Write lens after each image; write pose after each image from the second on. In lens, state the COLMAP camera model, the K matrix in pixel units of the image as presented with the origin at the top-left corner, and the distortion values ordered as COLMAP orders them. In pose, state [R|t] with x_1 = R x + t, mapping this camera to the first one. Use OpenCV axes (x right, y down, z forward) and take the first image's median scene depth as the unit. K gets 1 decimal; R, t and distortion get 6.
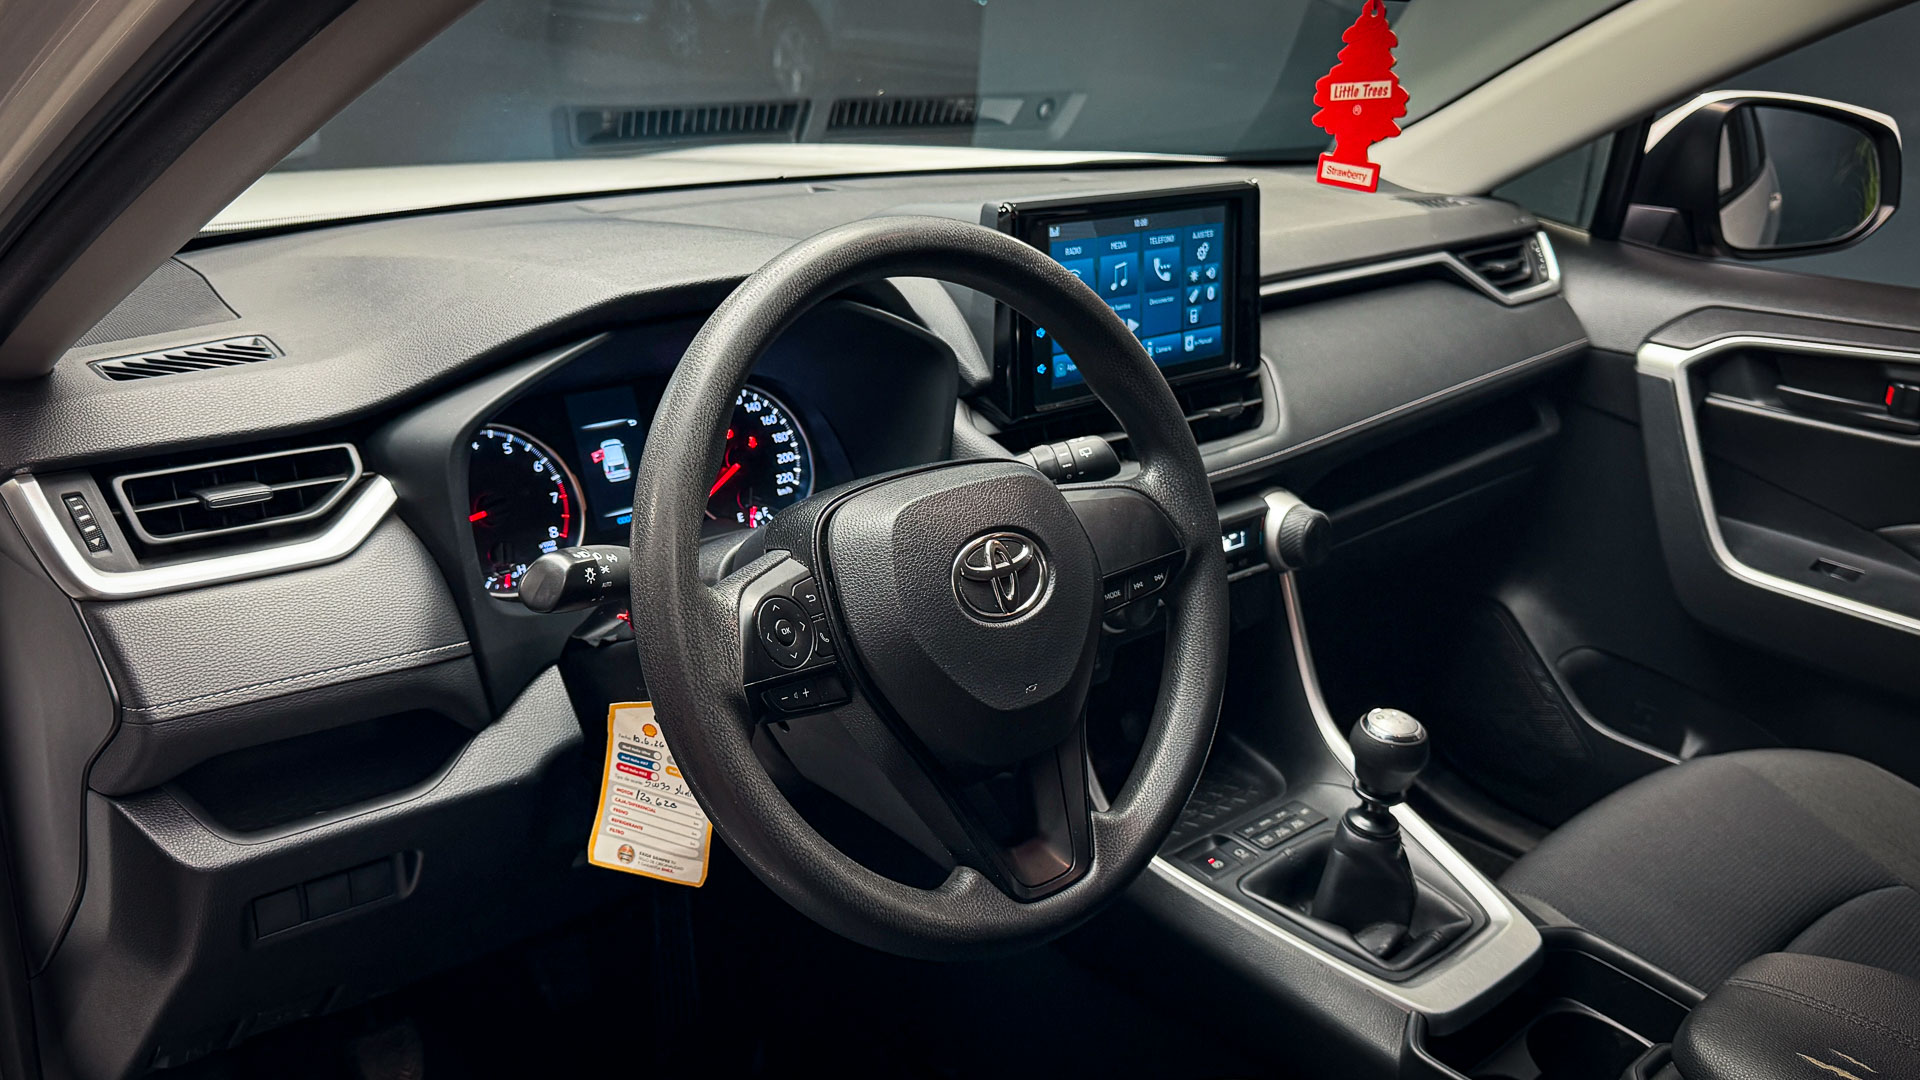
lens RADIAL K [[1584.1, 0, 977.1], [0, 1584.1, 540.4], [0, 0, 1]] dist [0.098362, -0.001031]
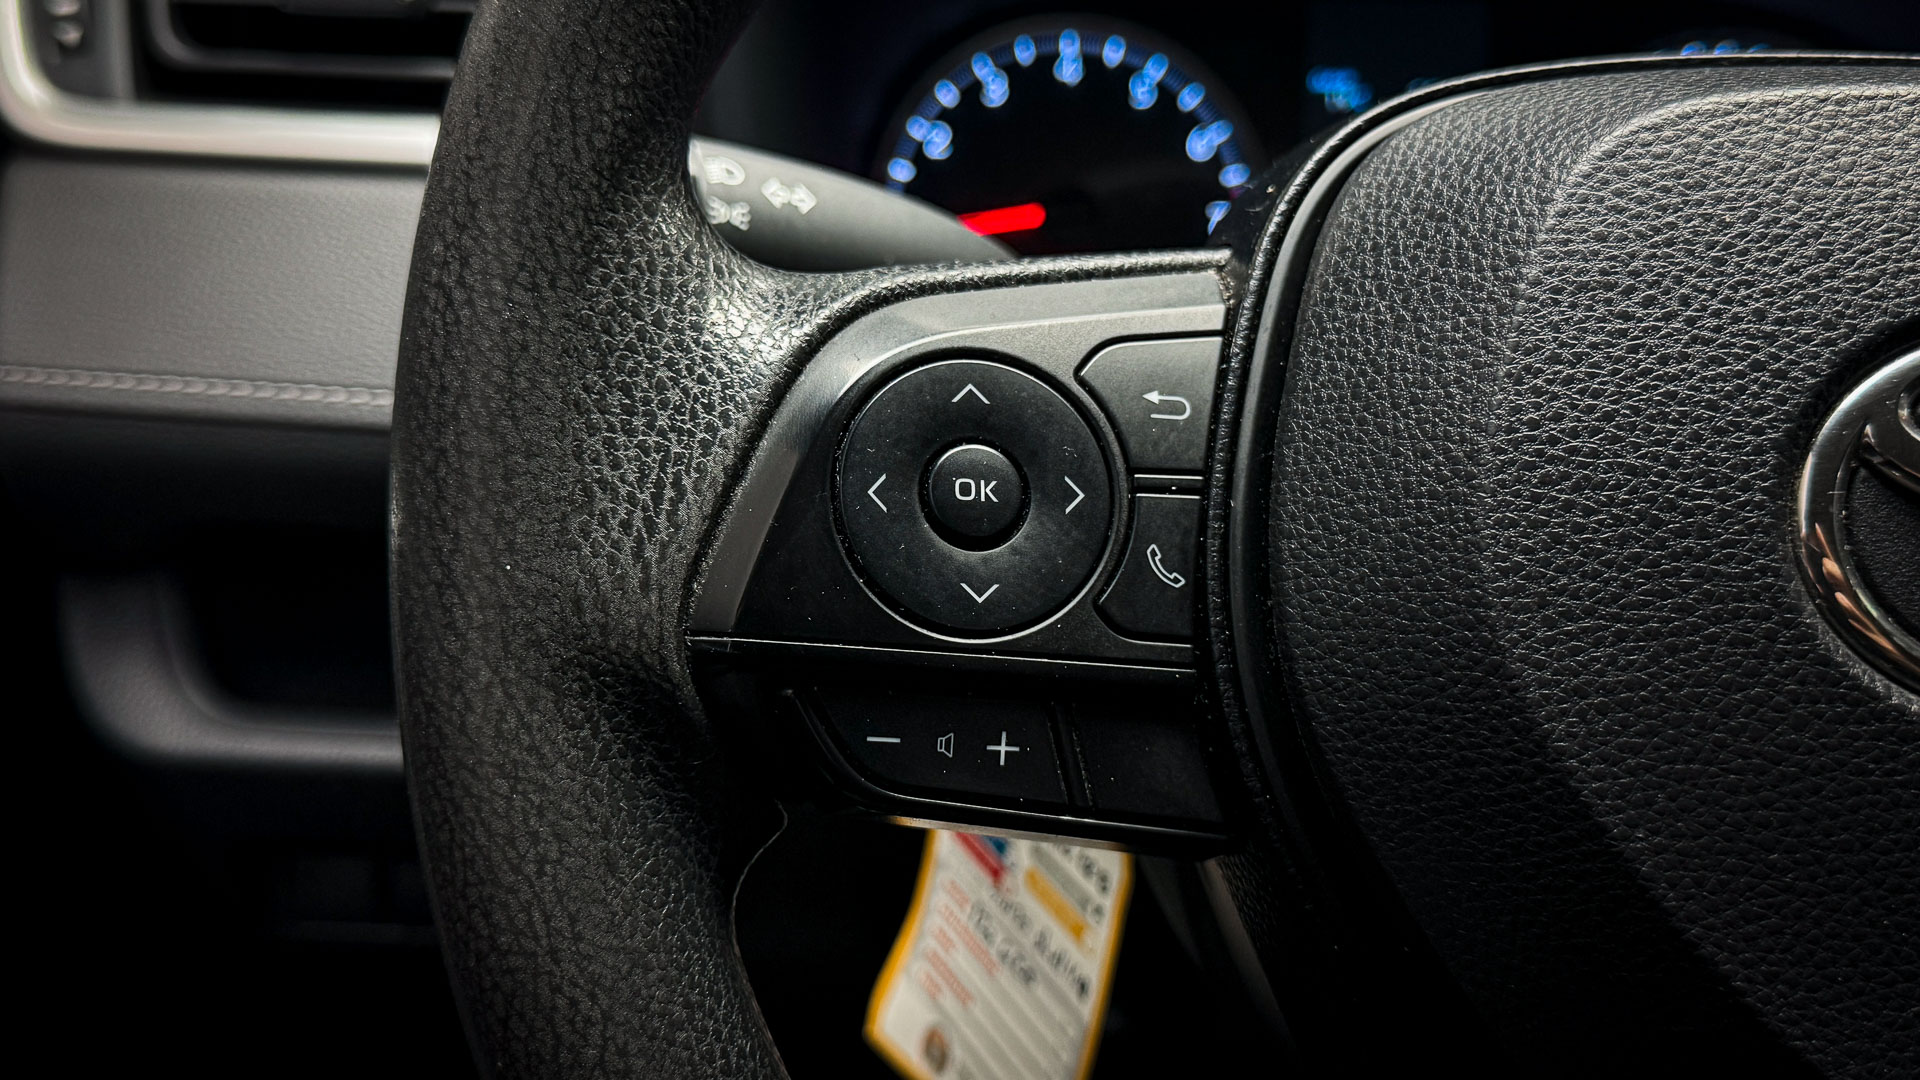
lens RADIAL K [[1985.2, 0, 966.6], [0, 1985.2, 547.0], [0, 0, 1]] dist [0.197718, -0.543186]
pose [[0.734301, 0.227767, -0.639471, 0.054114], [-0.223573, 0.970617, 0.088987, 0.024200], [0.640950, 0.077625, 0.763648, 0.471233]]
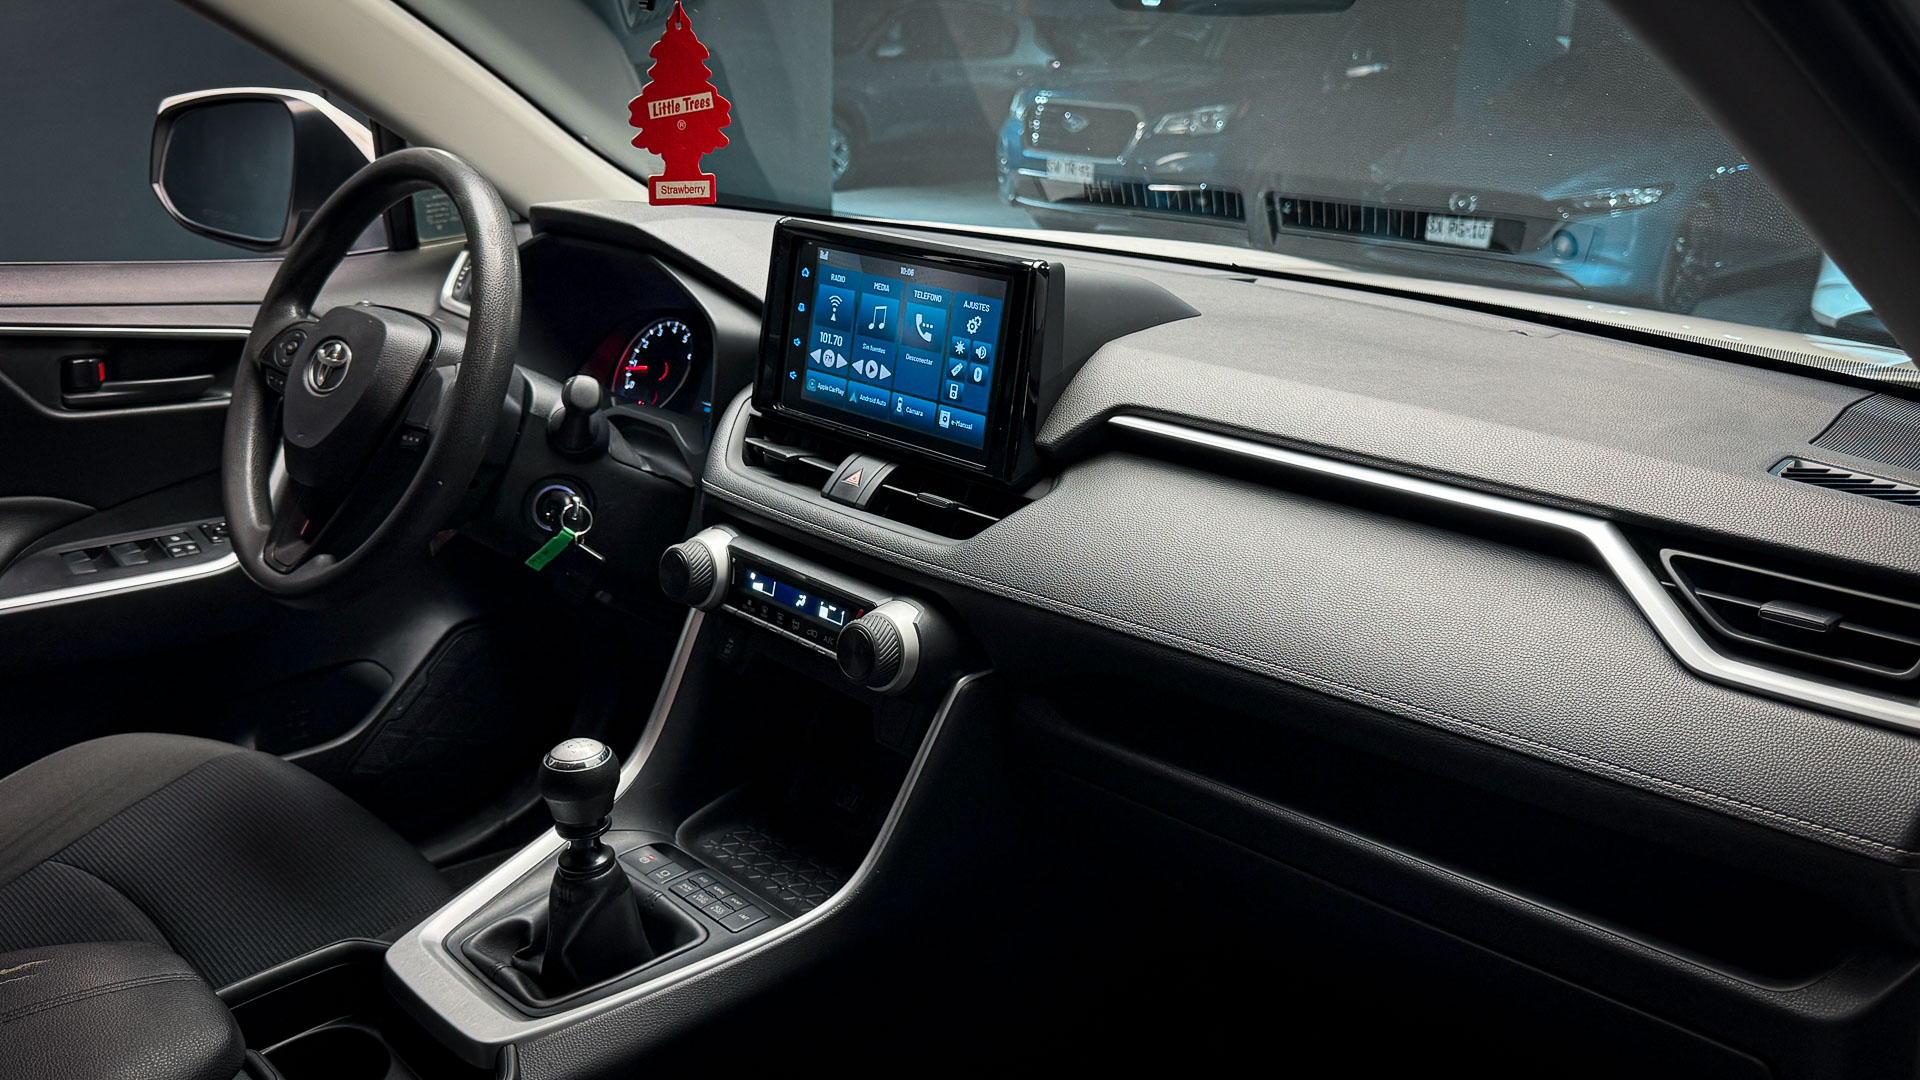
lens RADIAL K [[1584.1, 0, 977.1], [0, 1584.1, 540.4], [0, 0, 1]] dist [0.098362, -0.001031]
pose [[0.033465, 0.241904, -0.969723, 1.090802], [-0.391441, 0.895924, 0.209985, -0.274979], [0.919595, 0.372562, 0.124673, 0.987485]]
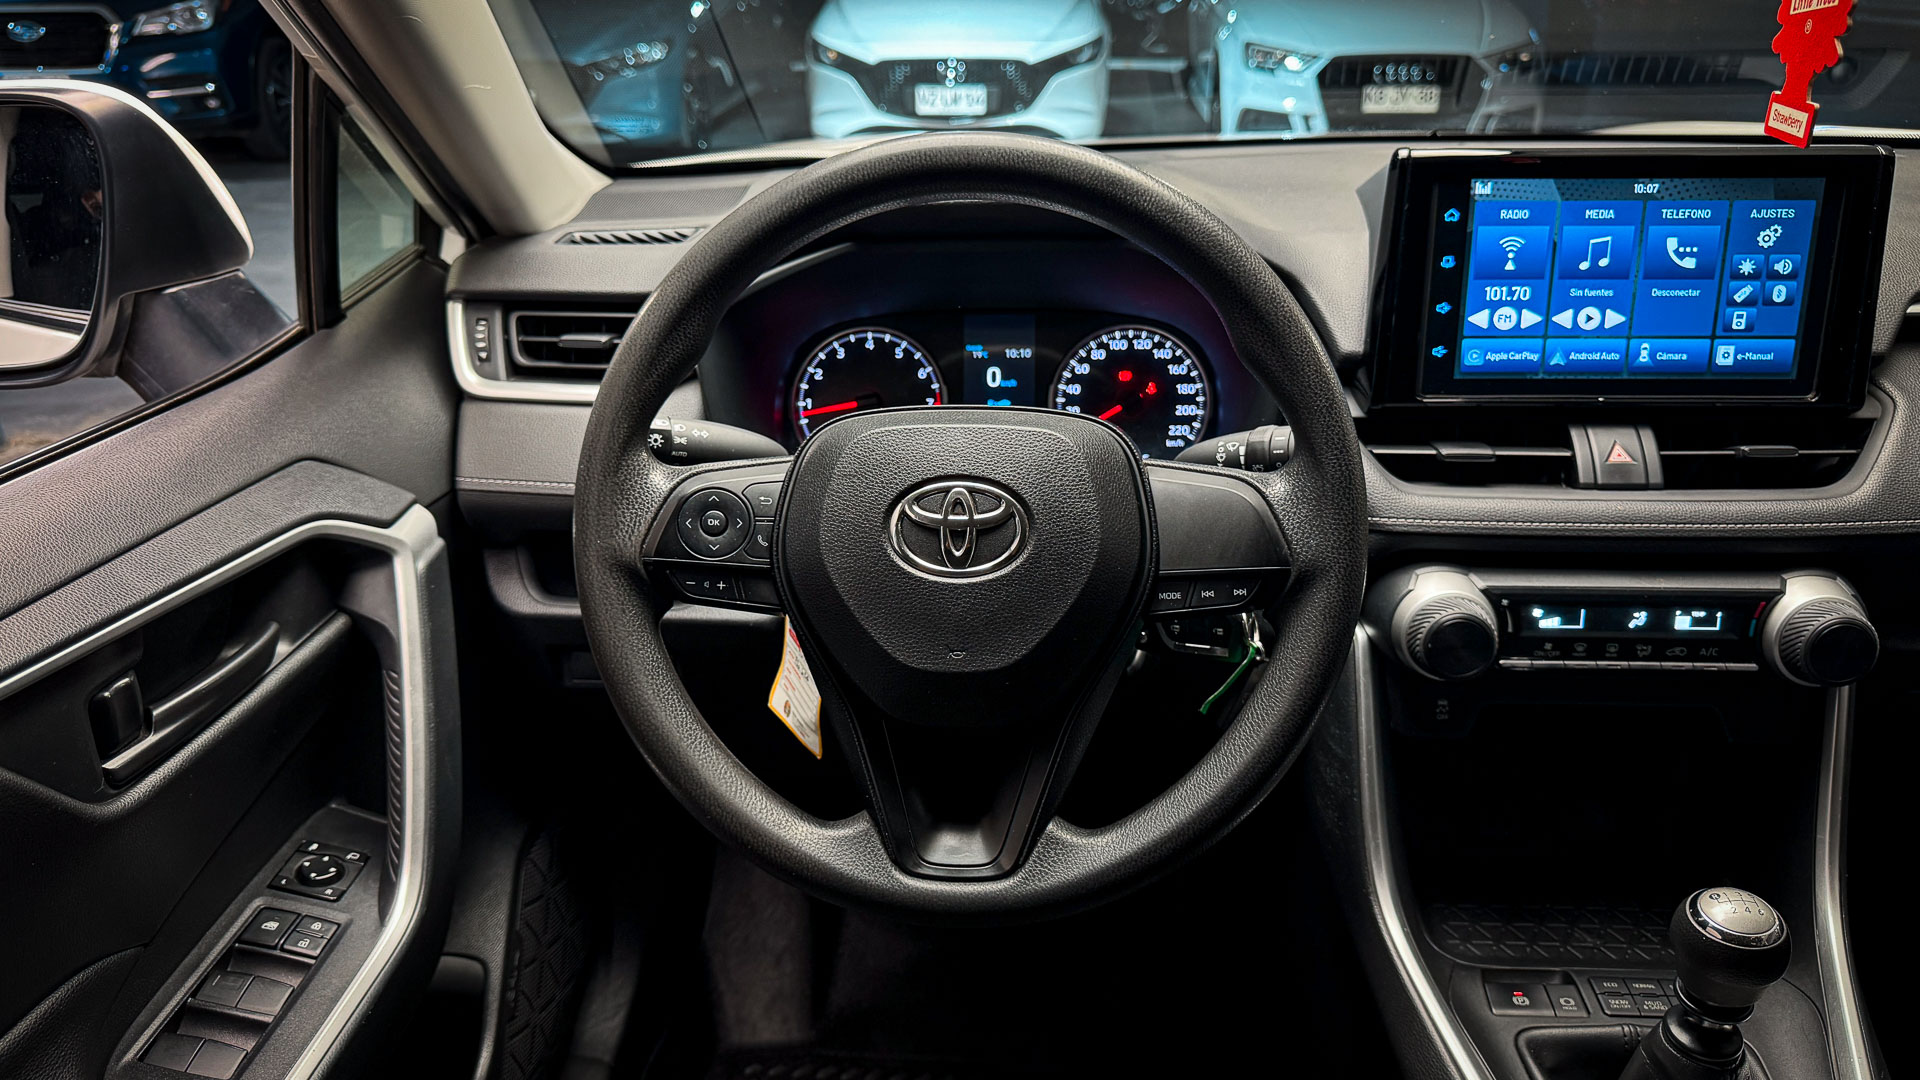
lens RADIAL K [[1397.1, 0, 962.1], [0, 1397.1, 546.2], [0, 0, 1]] dist [0.101158, -0.179906]
pose [[0.685822, 0.226507, -0.691623, 0.394782], [-0.204002, 0.972066, 0.116062, -0.042100], [0.698592, 0.061494, 0.712873, 0.286407]]
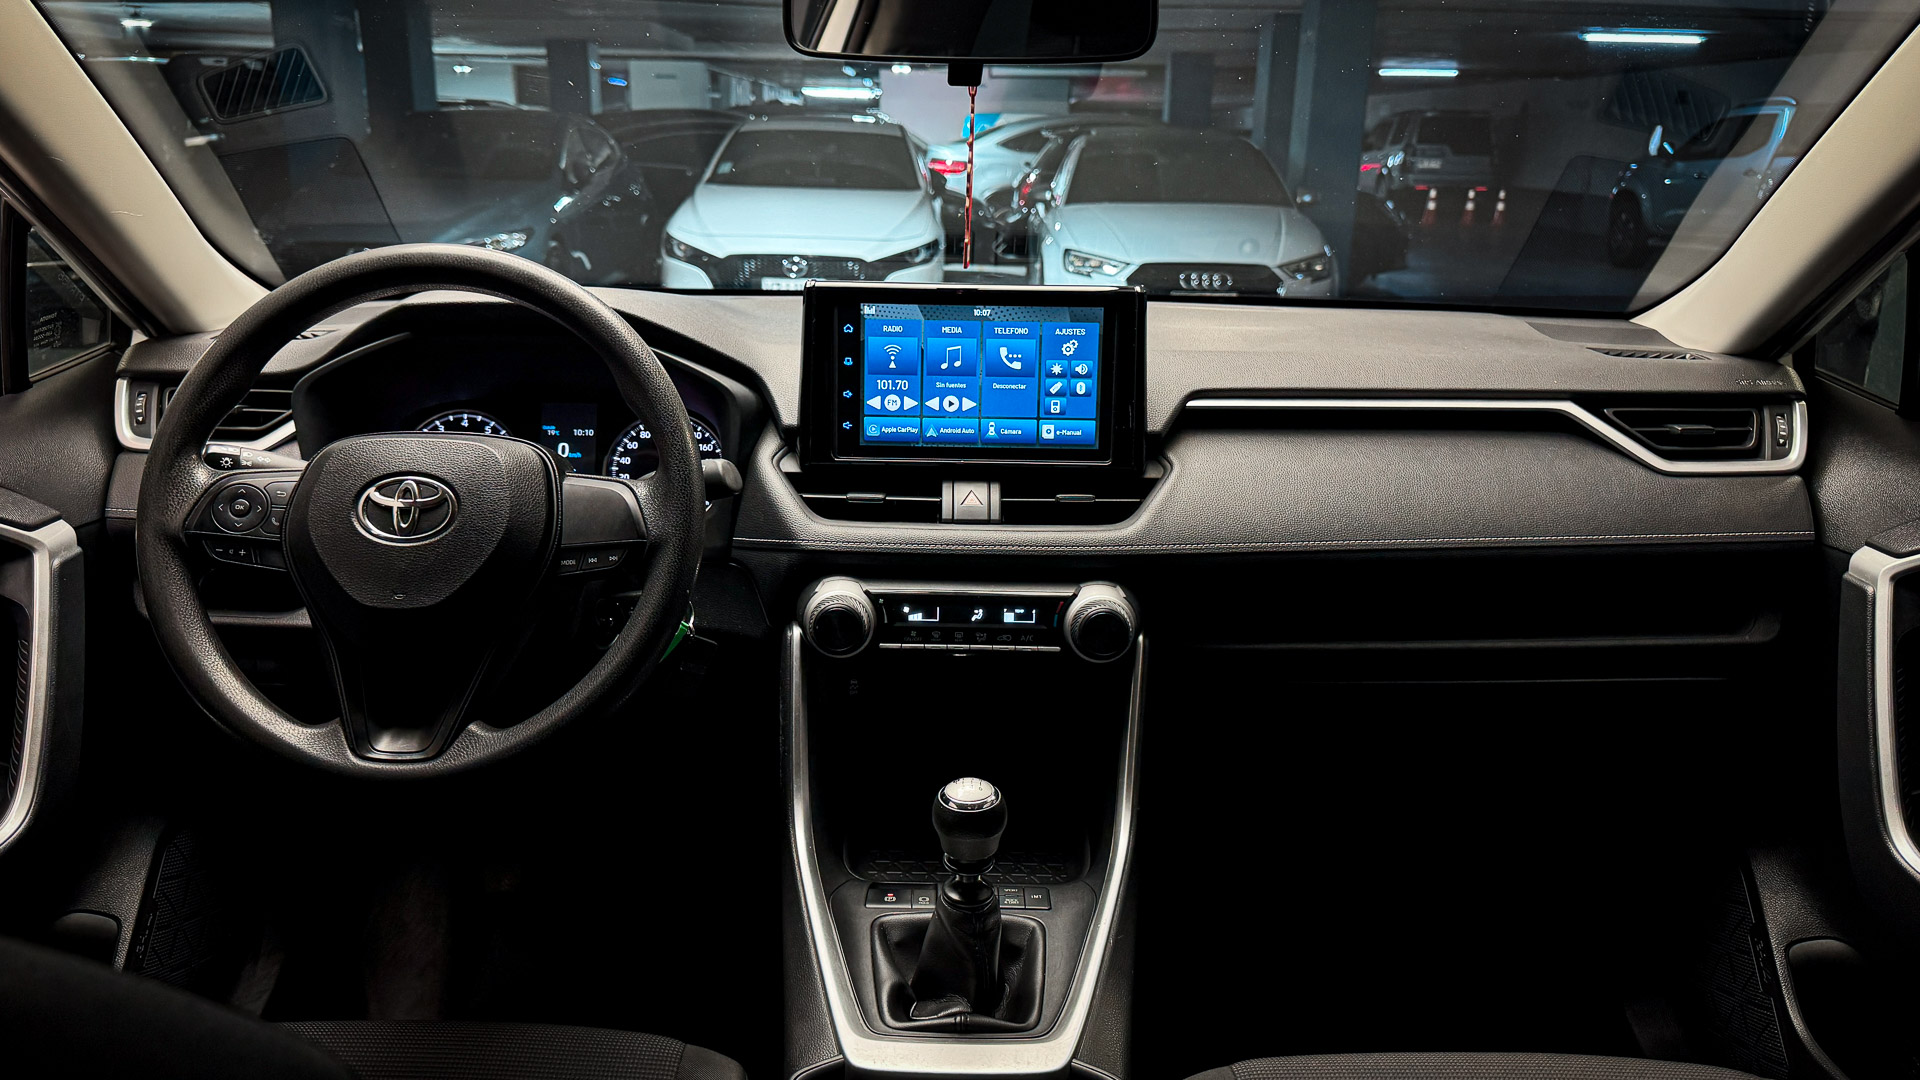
lens RADIAL K [[1378.2, 0, 941.6], [0, 1378.2, 572.5], [0, 0, 1]] dist [0.038158, -0.003721]
pose [[0.727490, 0.157172, -0.667874, 0.758477], [-0.218323, 0.975842, -0.008164, -0.009013], [0.650456, 0.151752, 0.744230, 0.296571]]
